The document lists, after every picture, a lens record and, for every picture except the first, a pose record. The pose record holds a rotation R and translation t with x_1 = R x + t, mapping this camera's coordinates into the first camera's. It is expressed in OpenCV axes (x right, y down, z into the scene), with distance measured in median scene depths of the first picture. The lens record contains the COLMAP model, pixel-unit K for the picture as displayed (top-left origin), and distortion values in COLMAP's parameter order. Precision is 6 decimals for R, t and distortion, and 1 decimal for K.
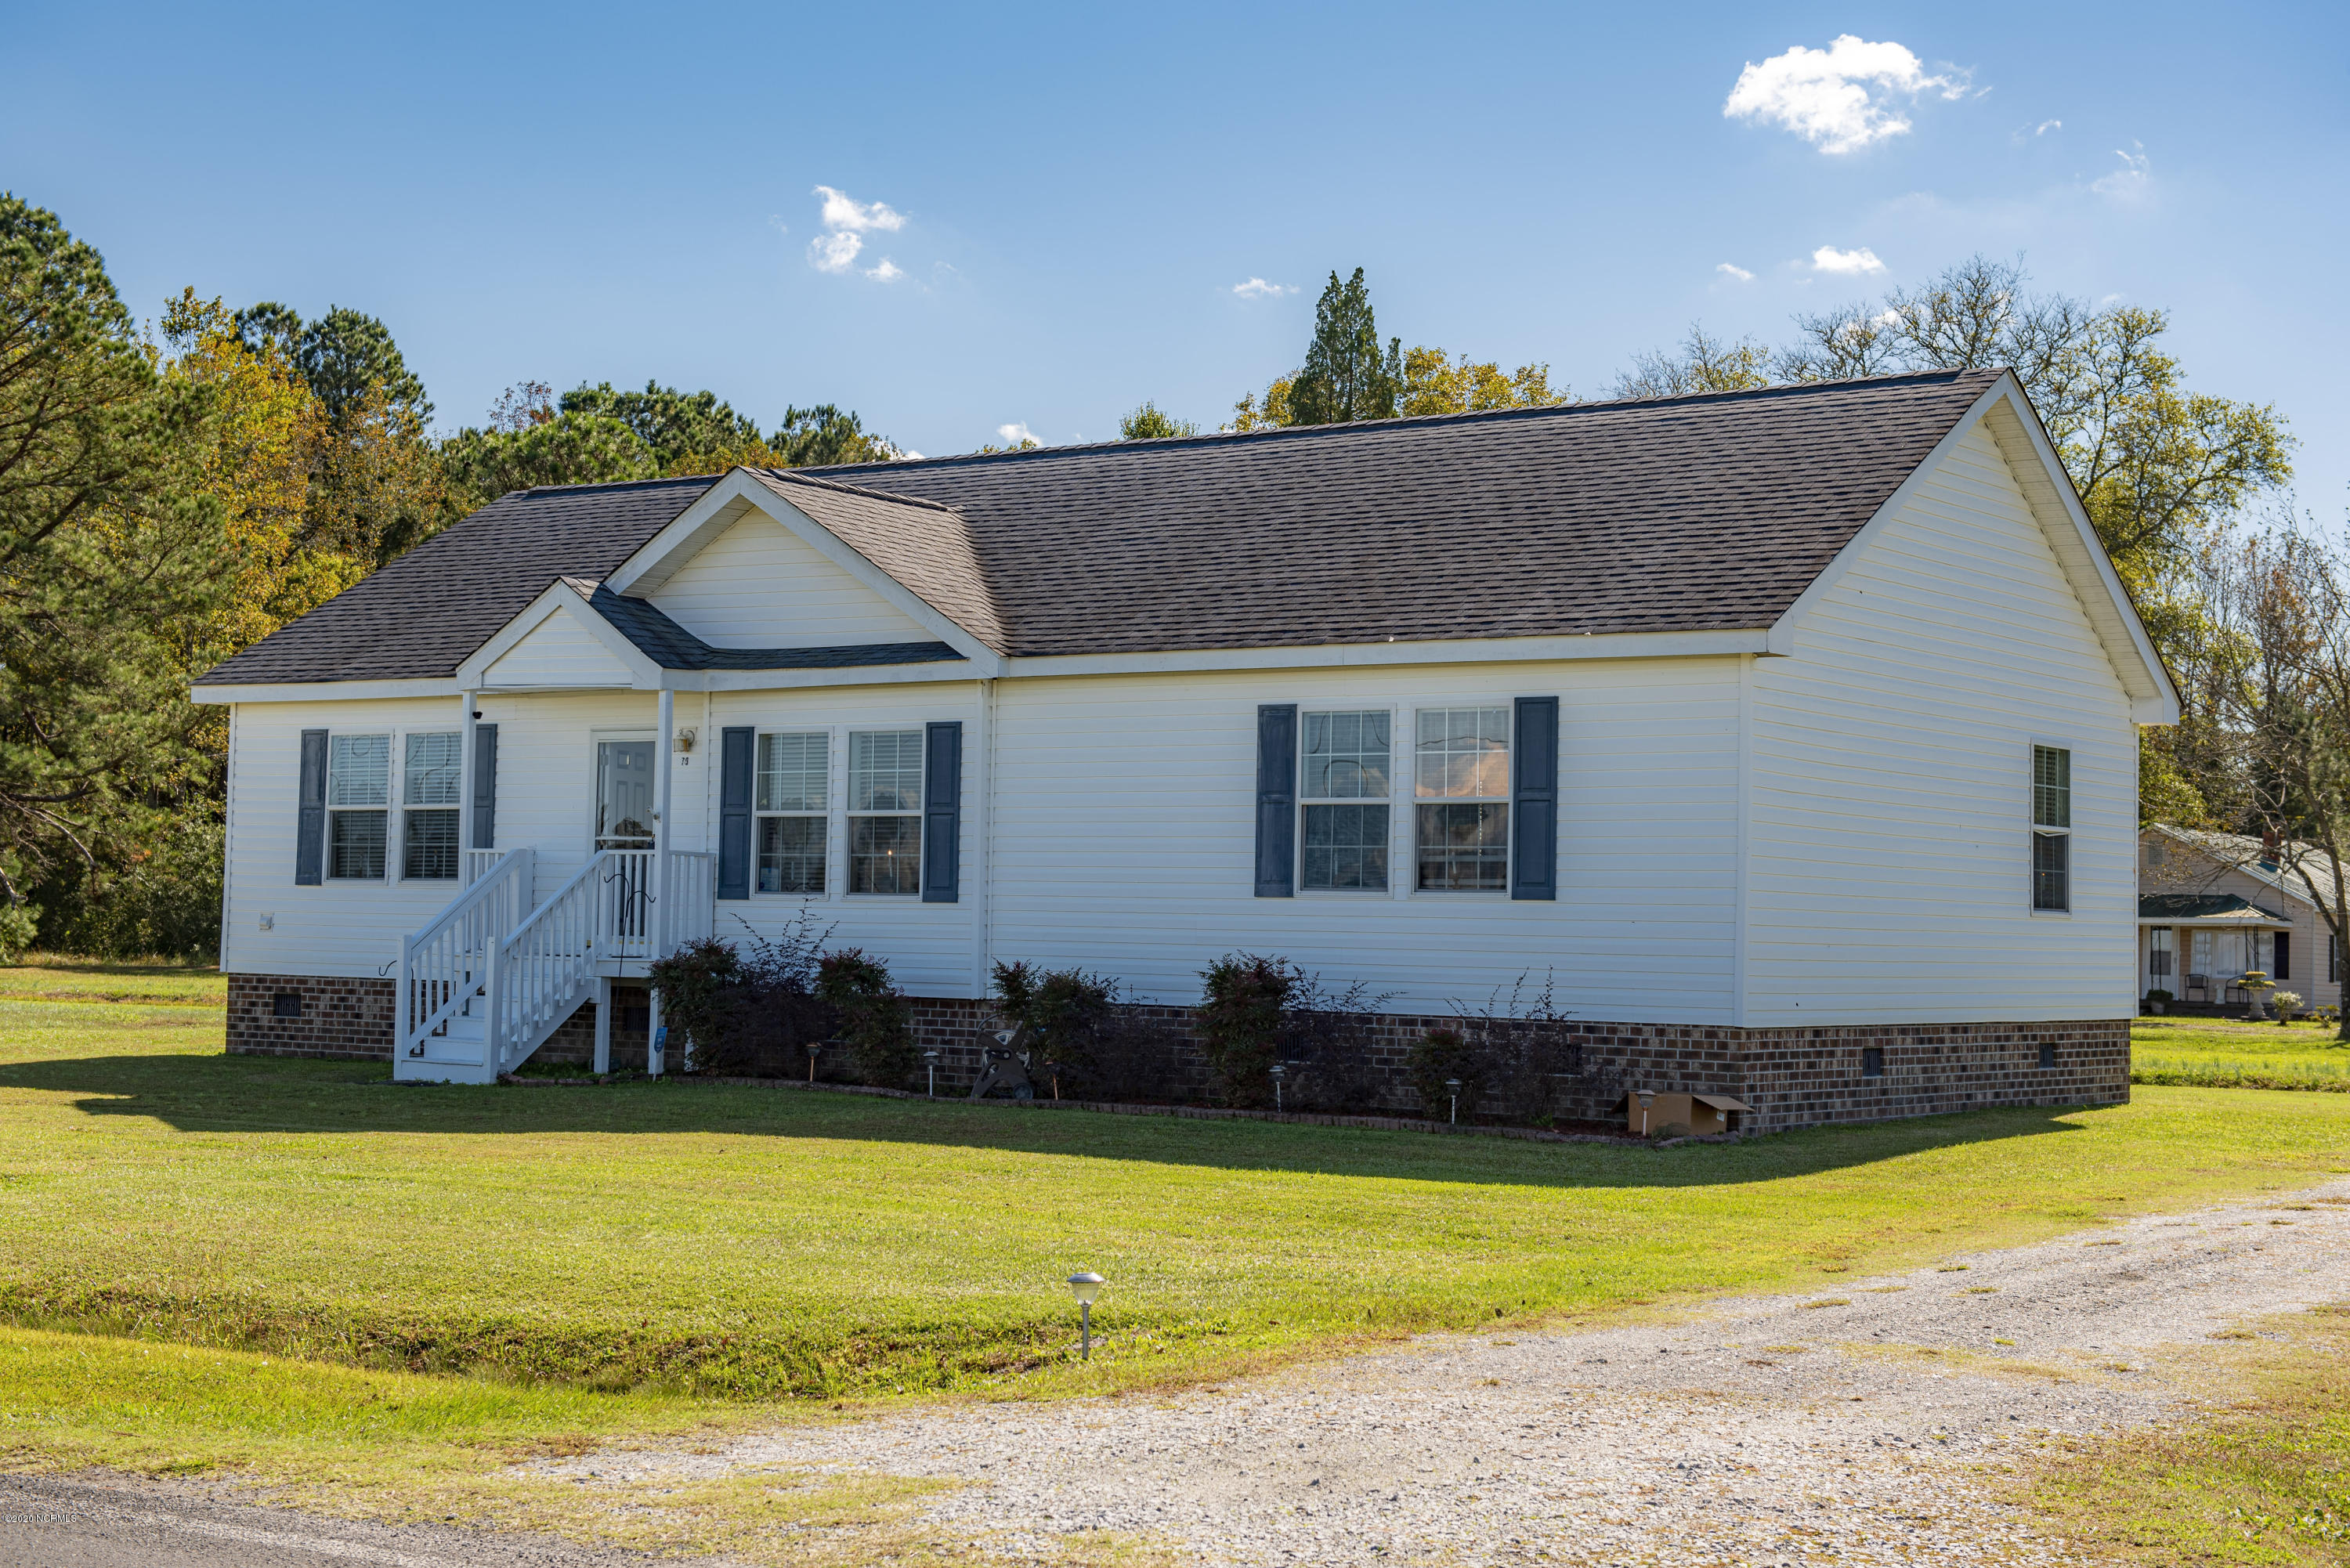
lens RADIAL K [[3380.3, 0, 1175.0], [0, 3380.3, 784.0], [0, 0, 1]] dist [0.008809, 1.267719]
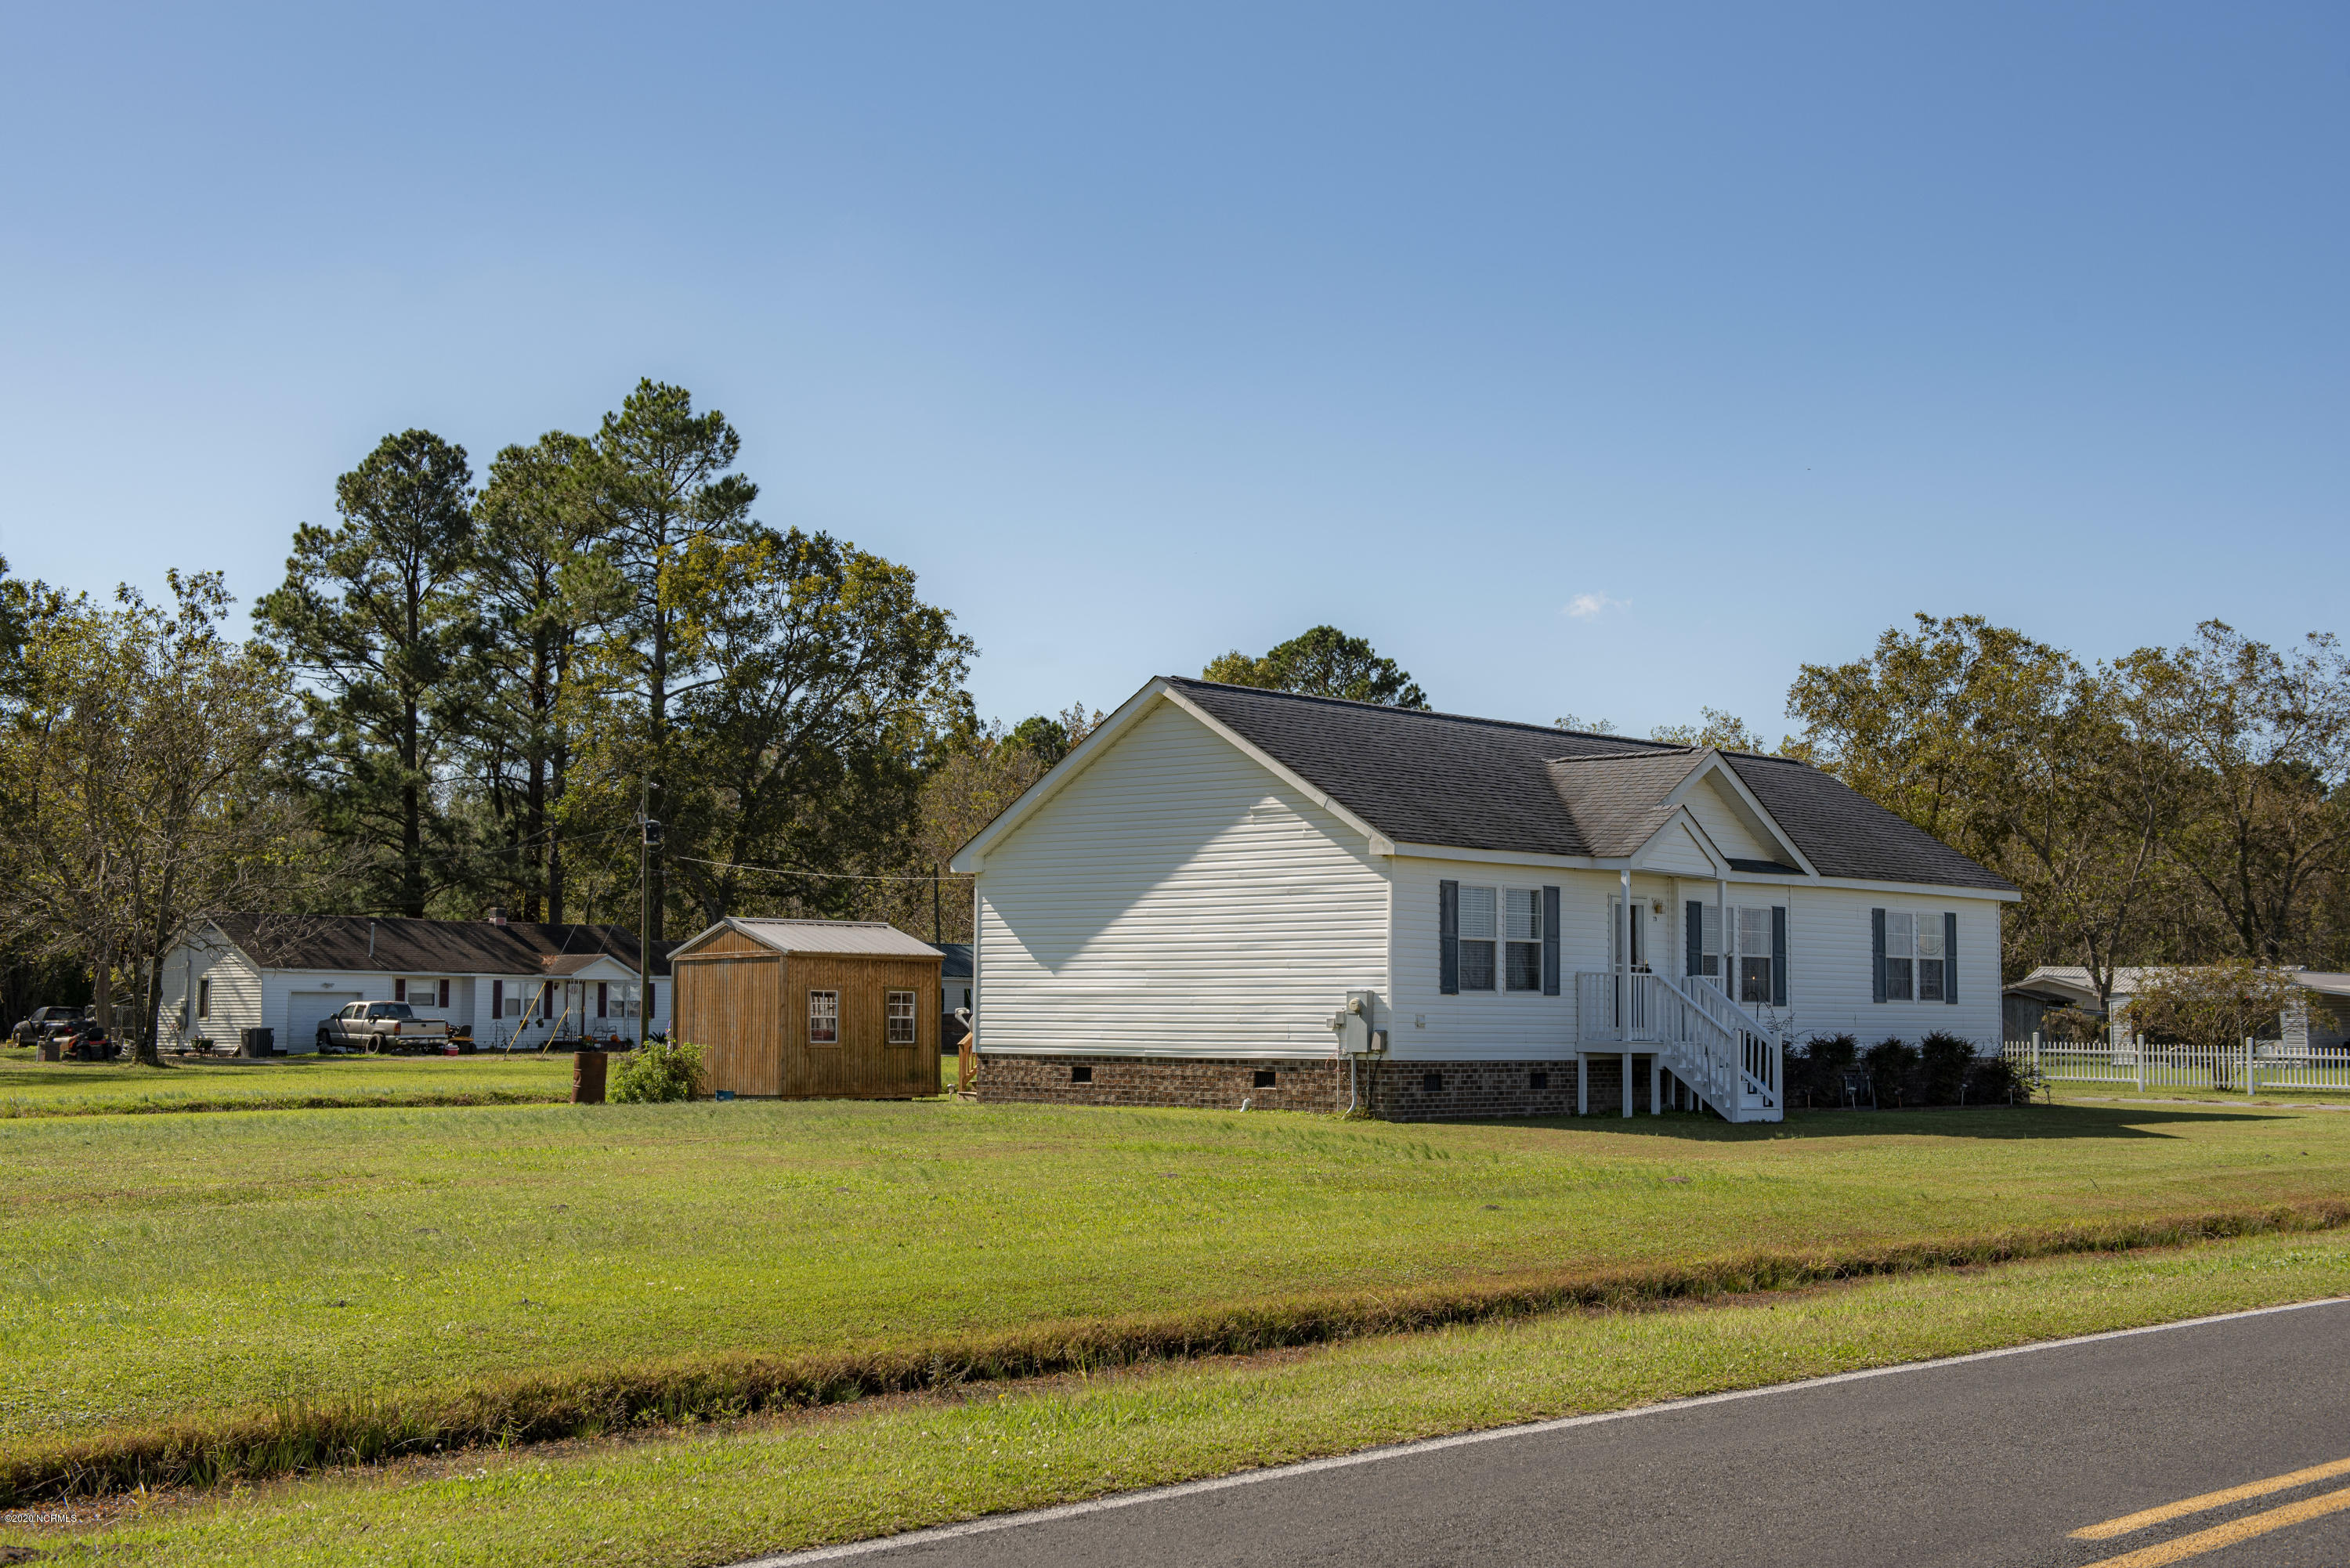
lens RADIAL K [[2974.1, 0, 1175.0], [0, 2974.1, 784.0], [0, 0, 1]] dist [0.010285, 0.013641]
pose [[0.128376, 0.058619, 0.989992, -1.592188], [-0.050911, 0.997325, -0.052451, 0.015213], [-0.990418, -0.043668, 0.131017, 1.046453]]
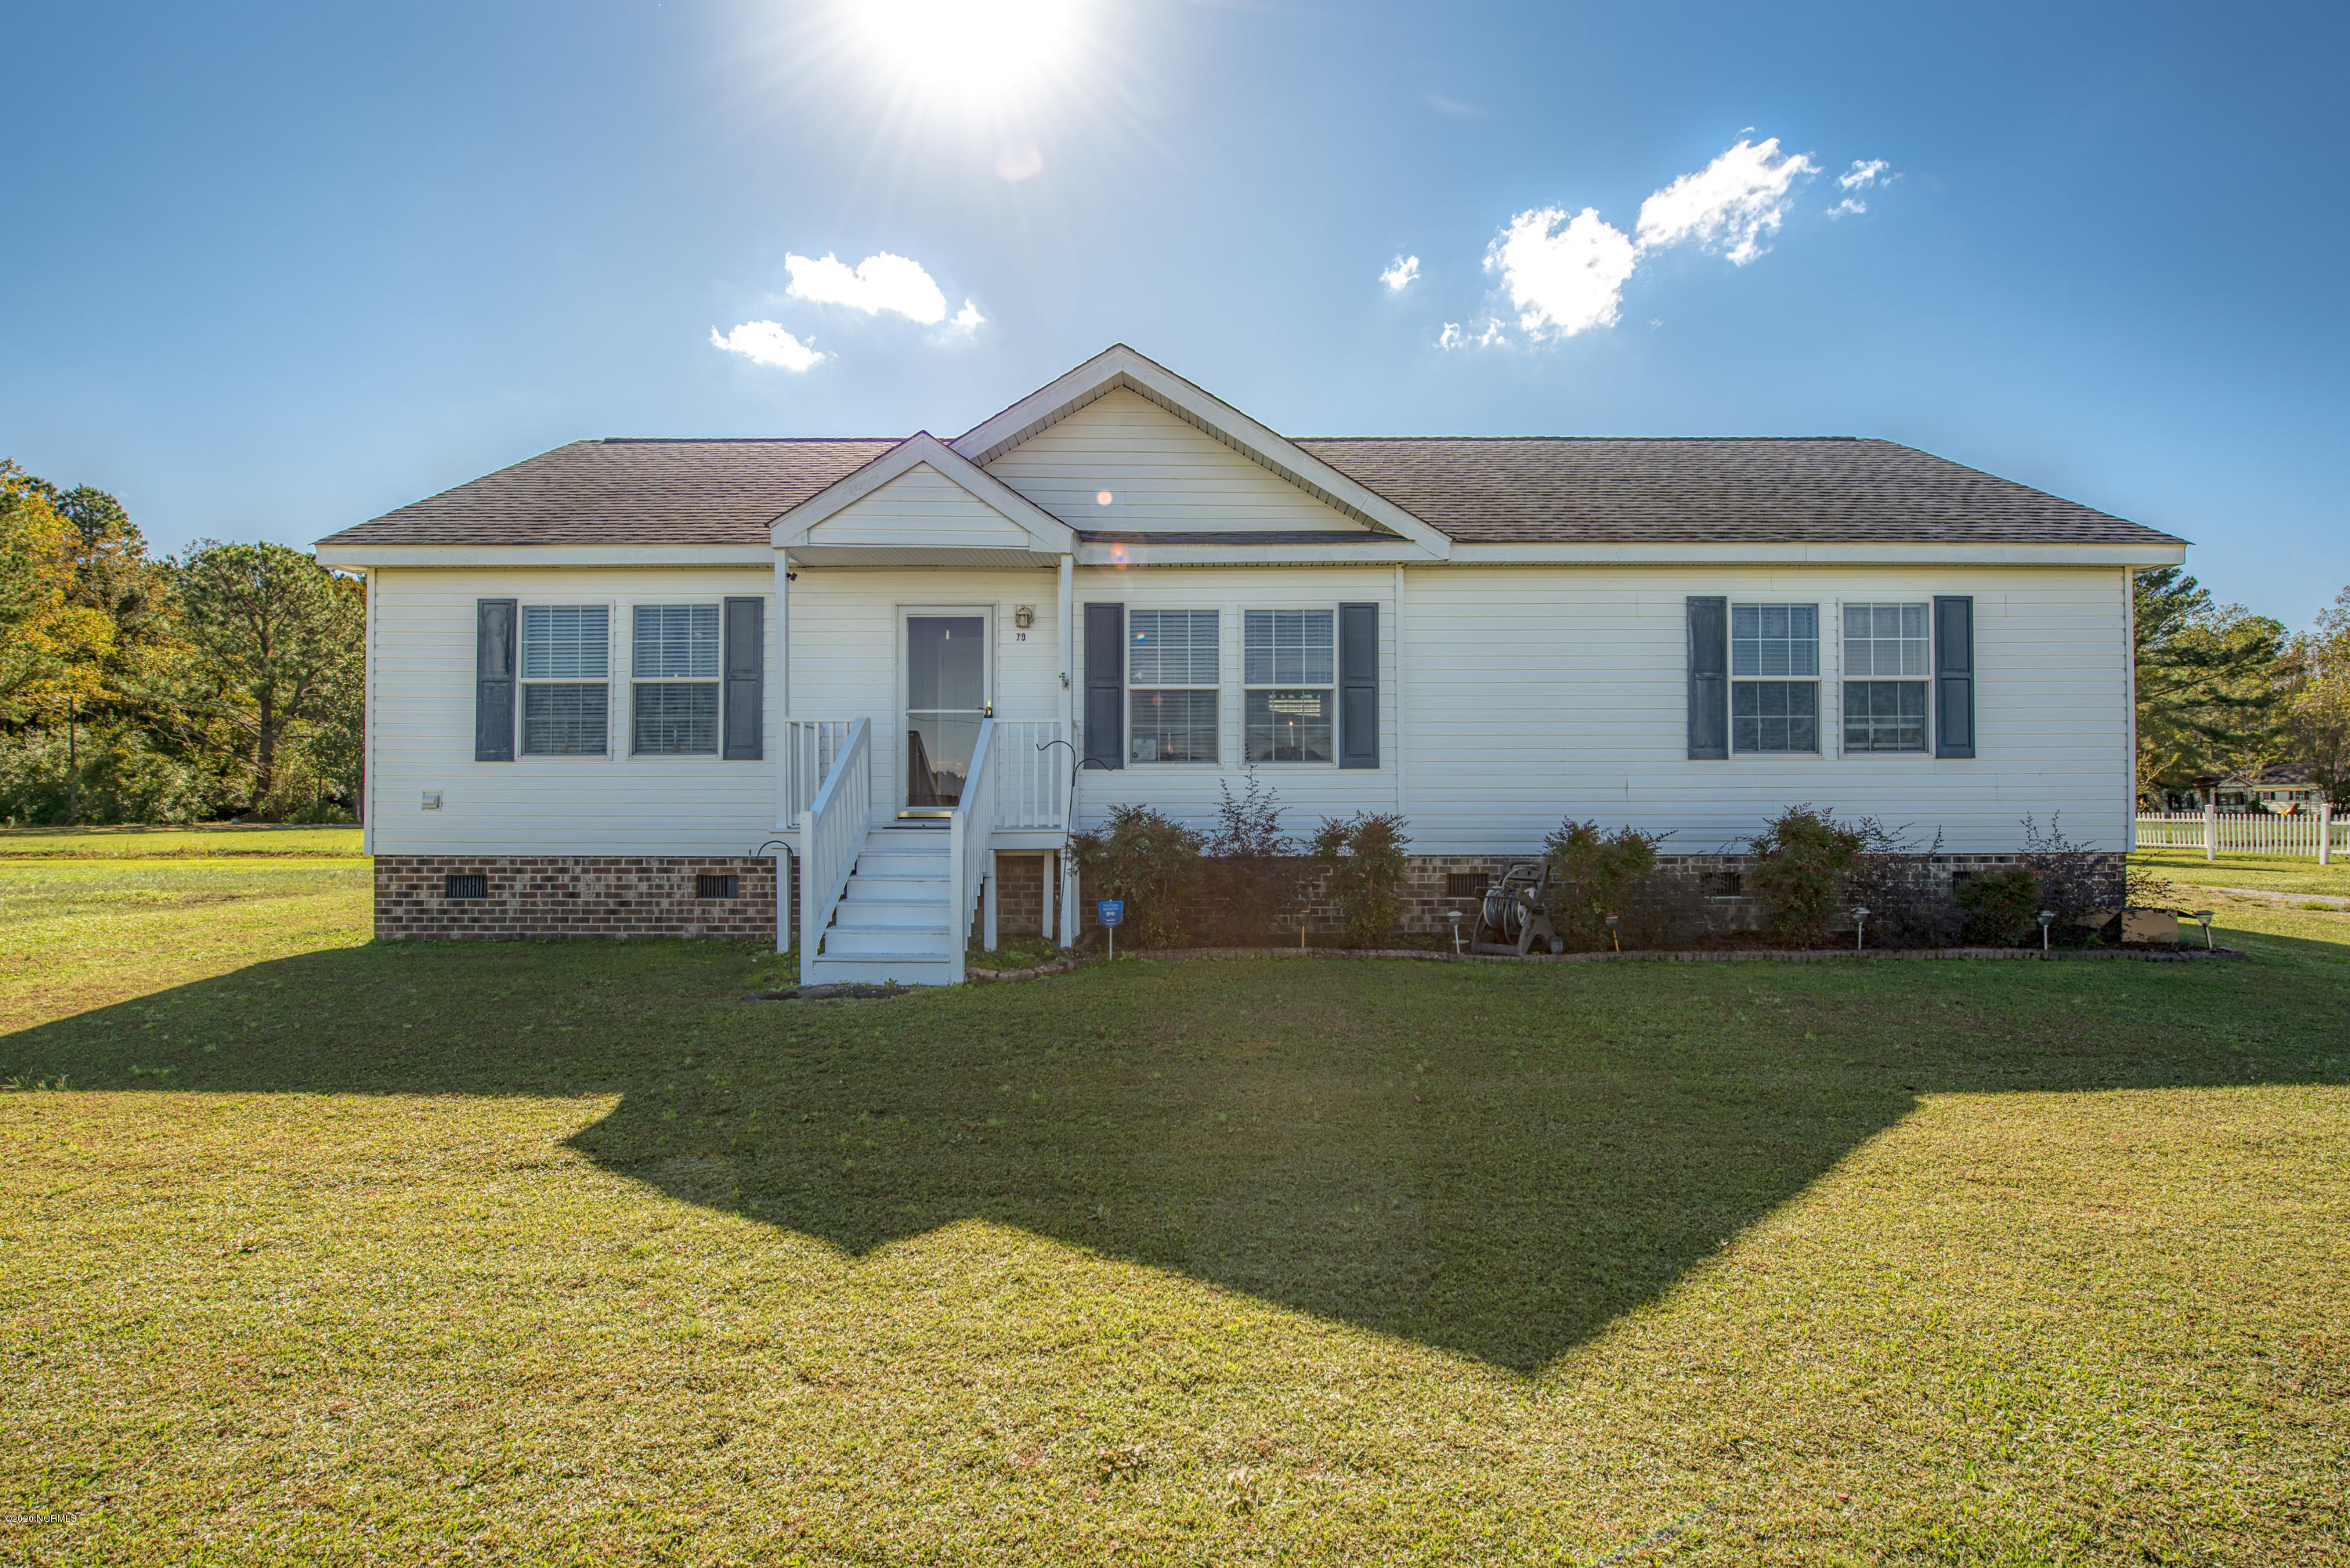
lens RADIAL K [[1008.9, 0, 1175.0], [0, 1008.9, 784.0], [0, 0, 1]] dist [-0.011143, -0.000142]
pose [[0.815424, -0.014706, 0.578677, -0.286903], [-0.006939, 0.999357, 0.035176, 0.027274], [-0.578823, -0.032699, 0.814798, 0.721243]]
